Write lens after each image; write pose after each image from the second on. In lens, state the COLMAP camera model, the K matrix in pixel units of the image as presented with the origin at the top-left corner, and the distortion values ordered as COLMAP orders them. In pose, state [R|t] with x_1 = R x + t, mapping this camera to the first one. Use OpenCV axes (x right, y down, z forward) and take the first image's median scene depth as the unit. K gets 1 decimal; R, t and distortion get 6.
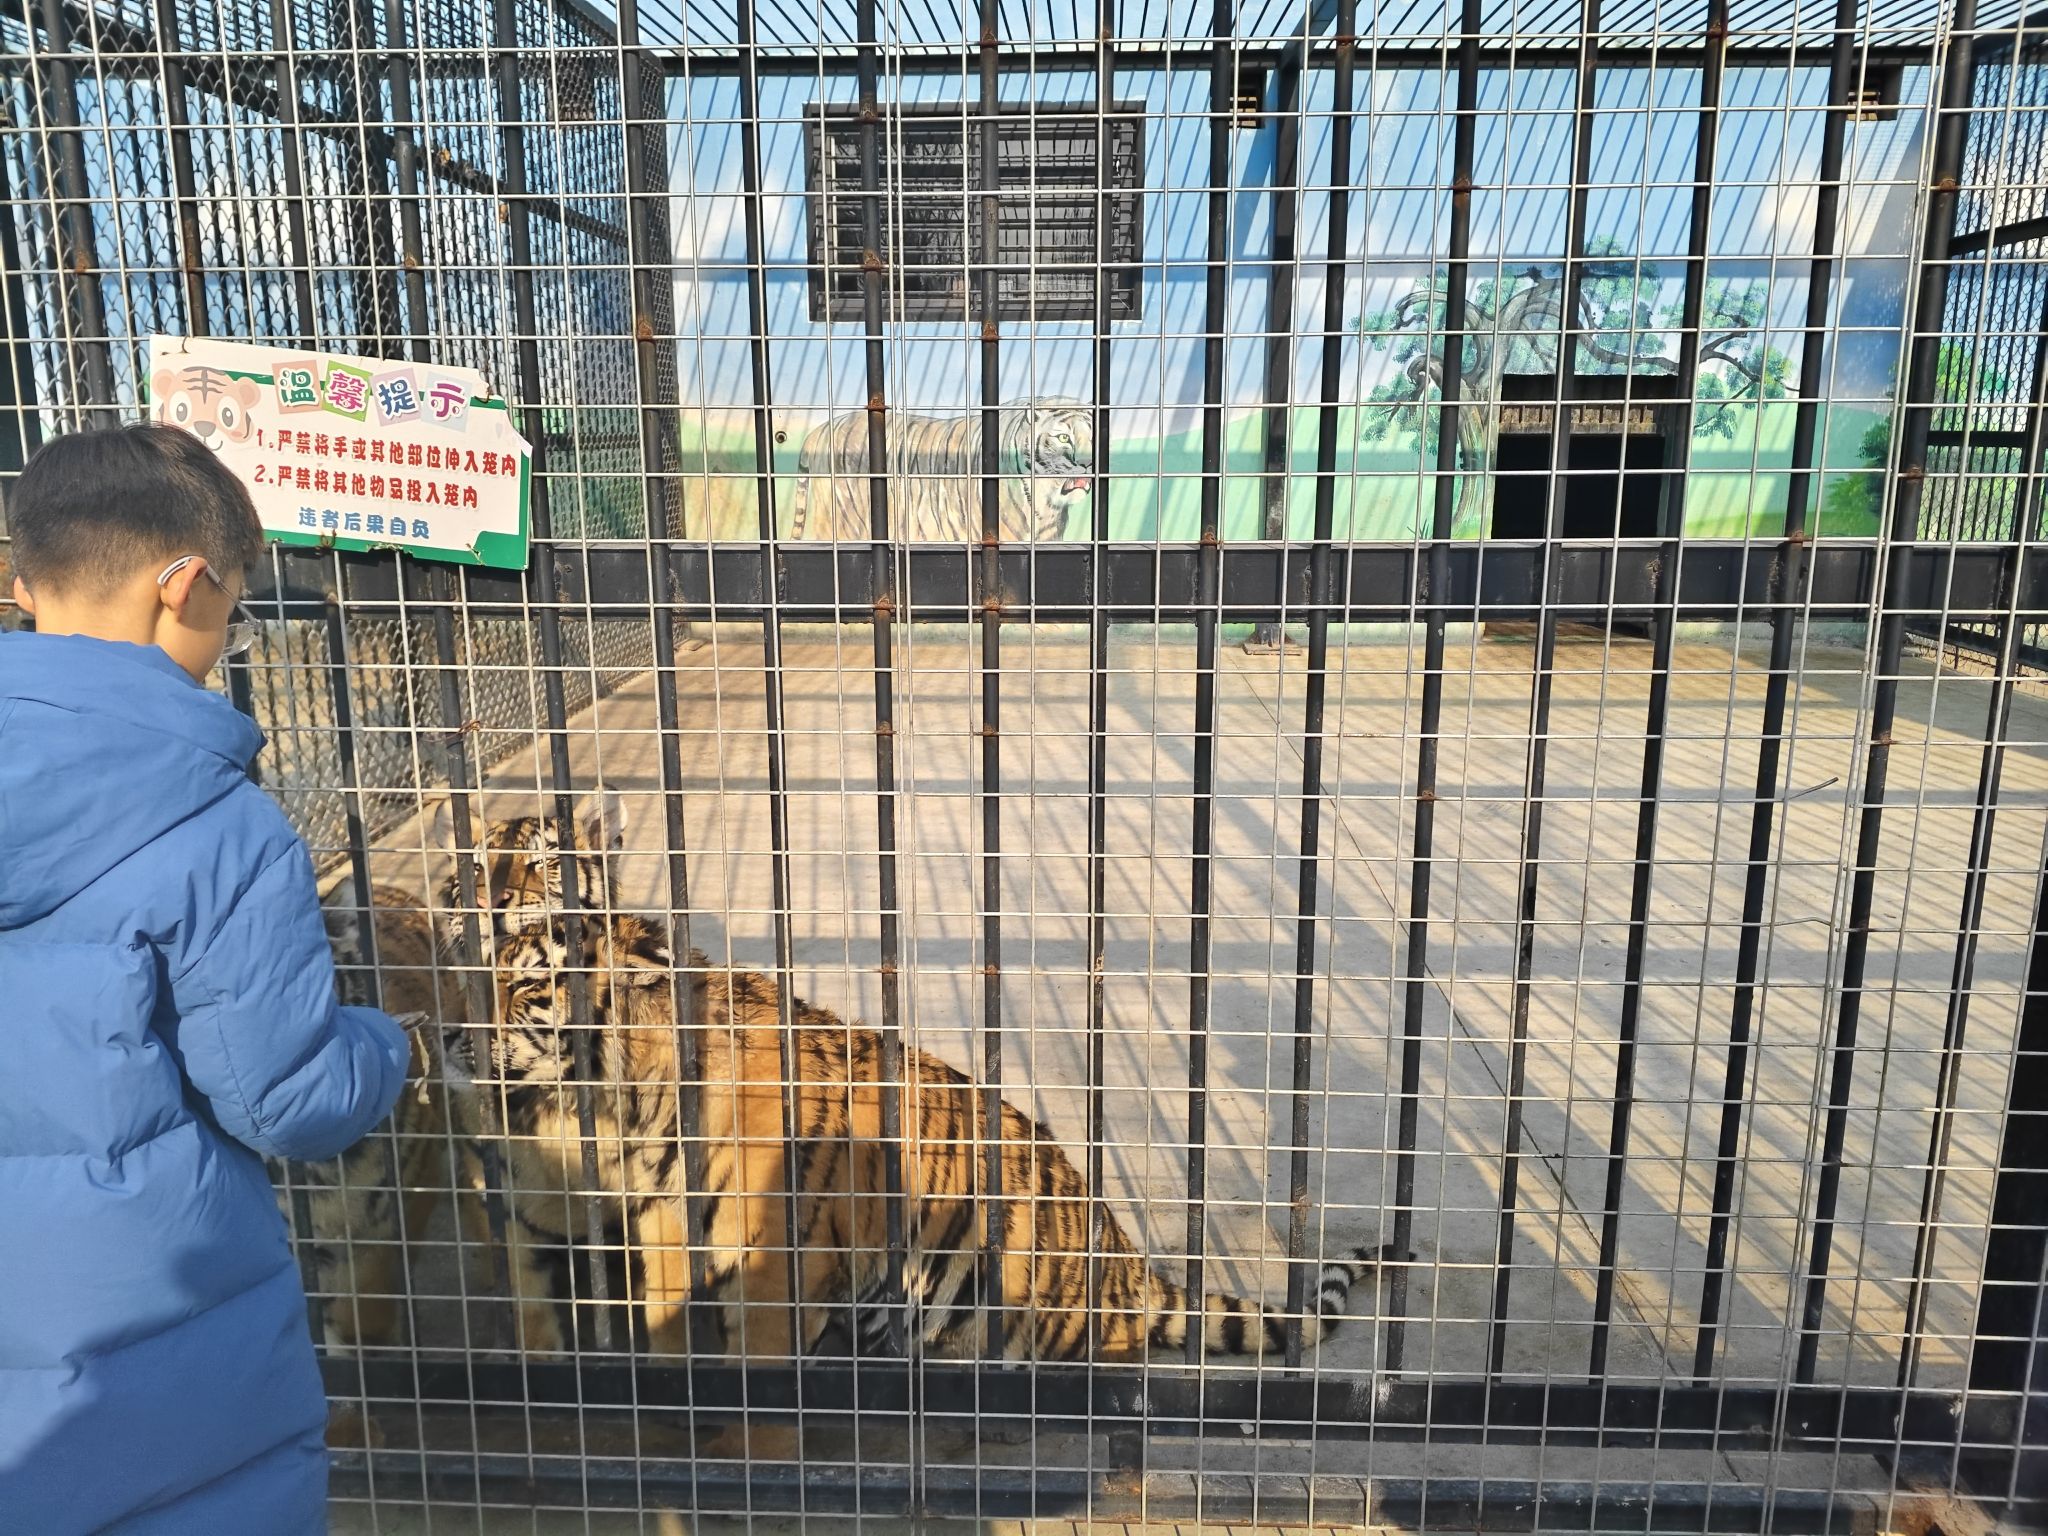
lens RADIAL K [[1617.0, 0, 953.9], [0, 1617.0, 769.4], [0, 0, 1]] dist [0.117041, -0.171652]
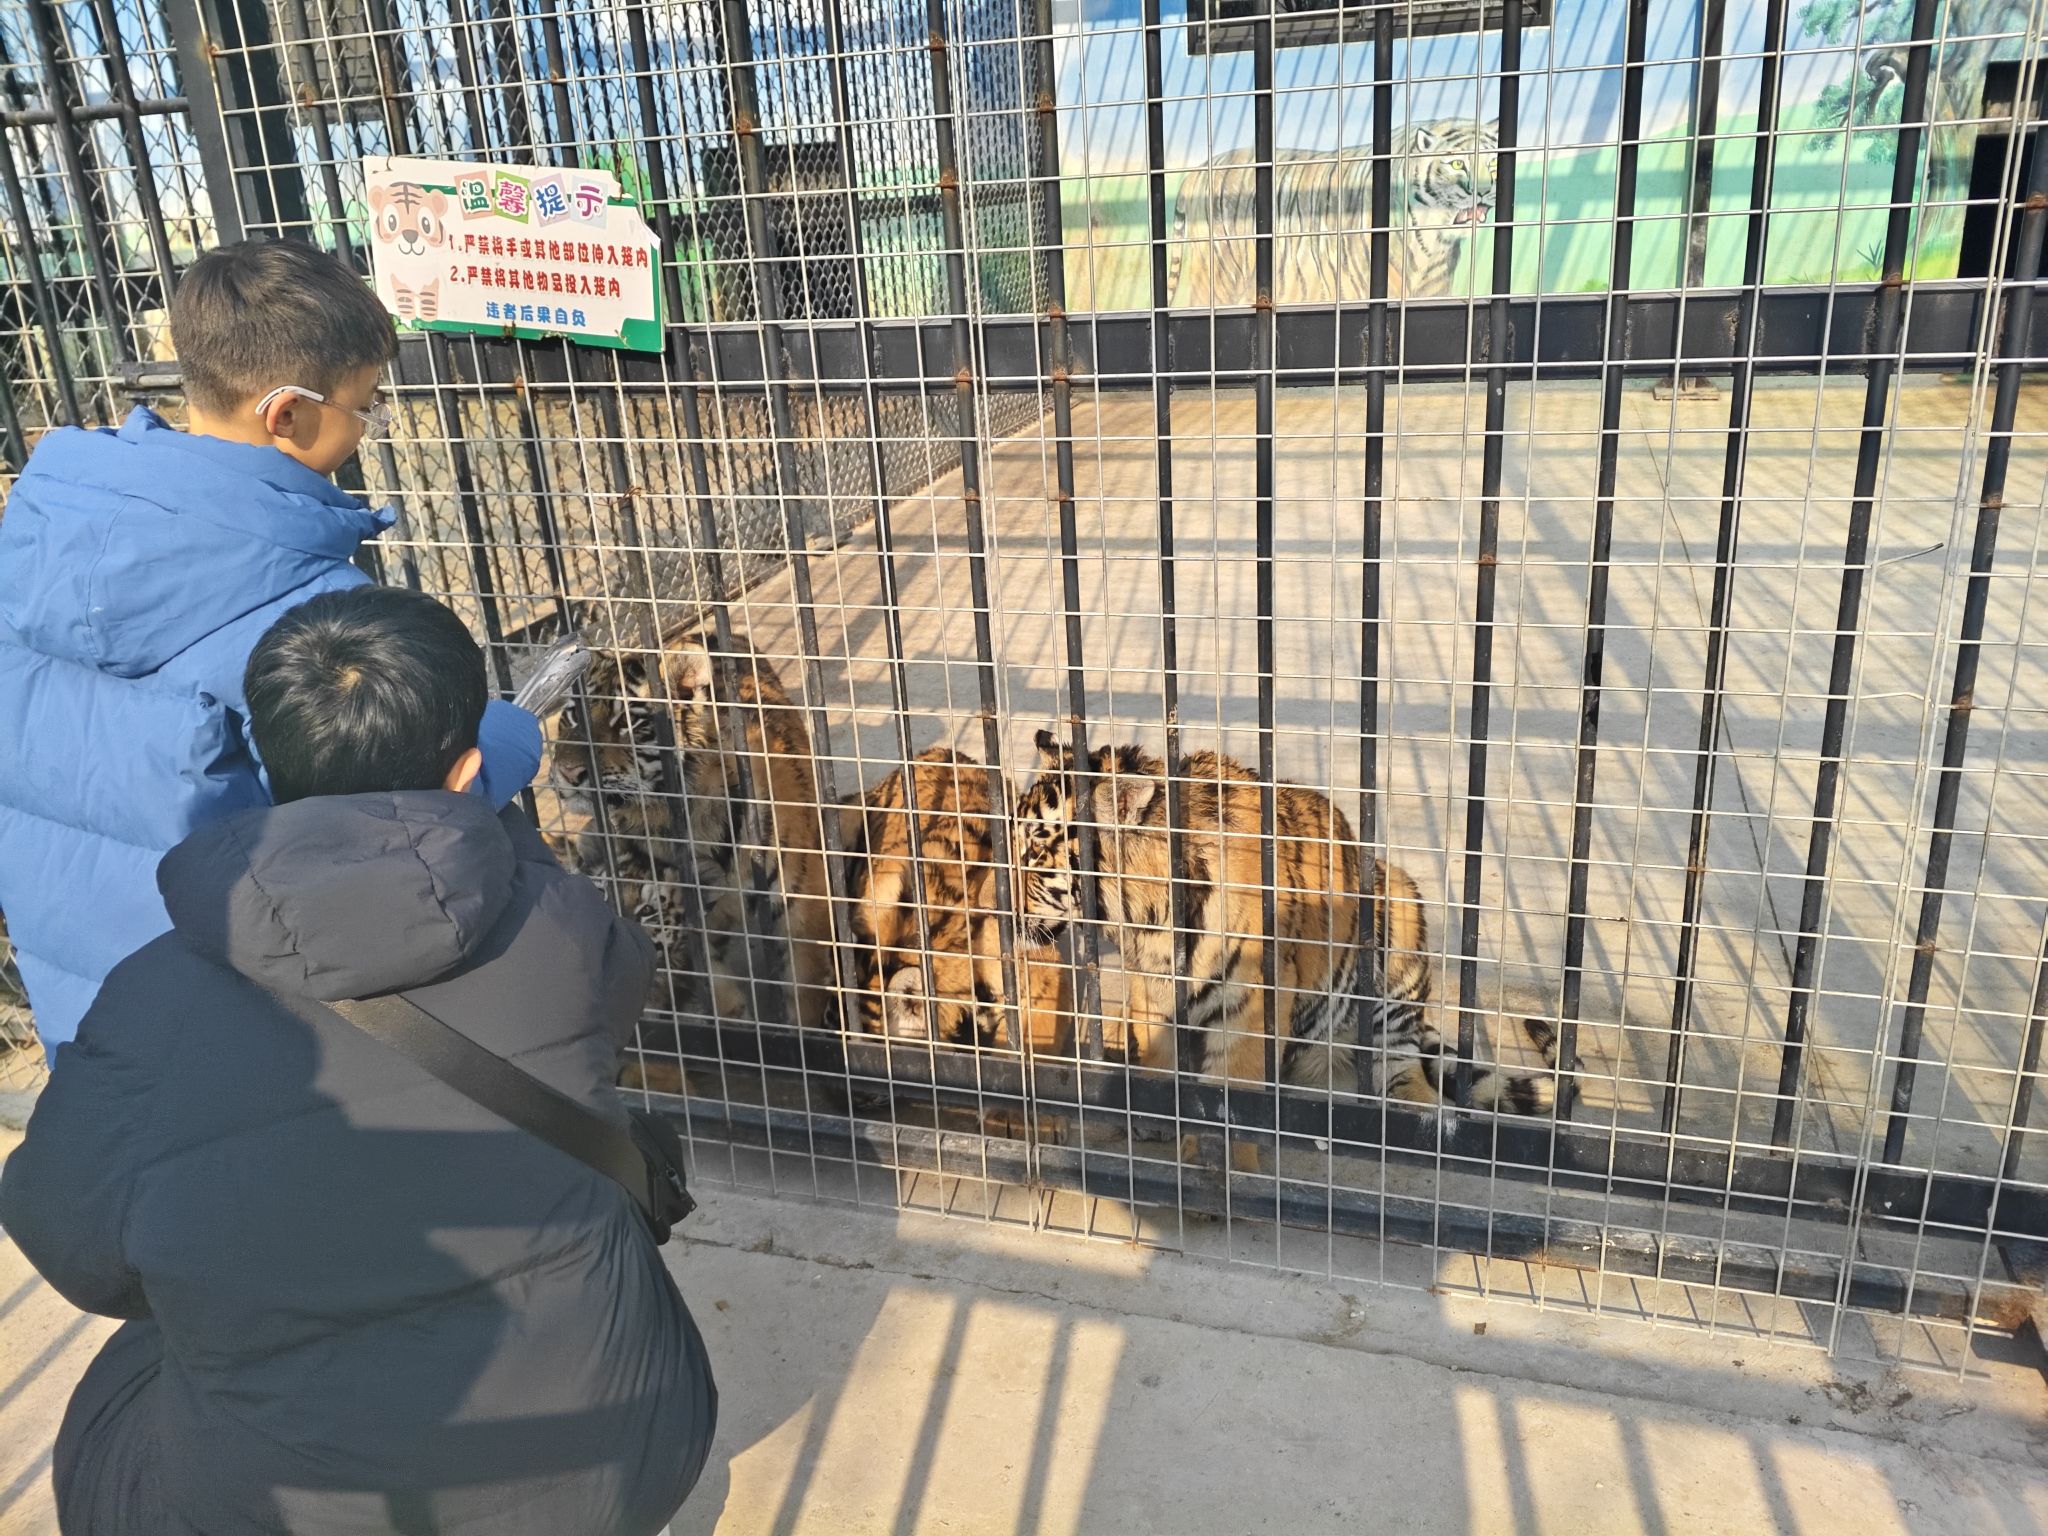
lens RADIAL K [[1617.0, 0, 953.9], [0, 1617.0, 769.4], [0, 0, 1]] dist [0.117041, -0.171652]
pose [[0.958057, 0.046388, -0.282797, 0.267757], [-0.004224, 0.988991, 0.147917, -0.003588], [0.286545, -0.140518, 0.947706, -0.064372]]
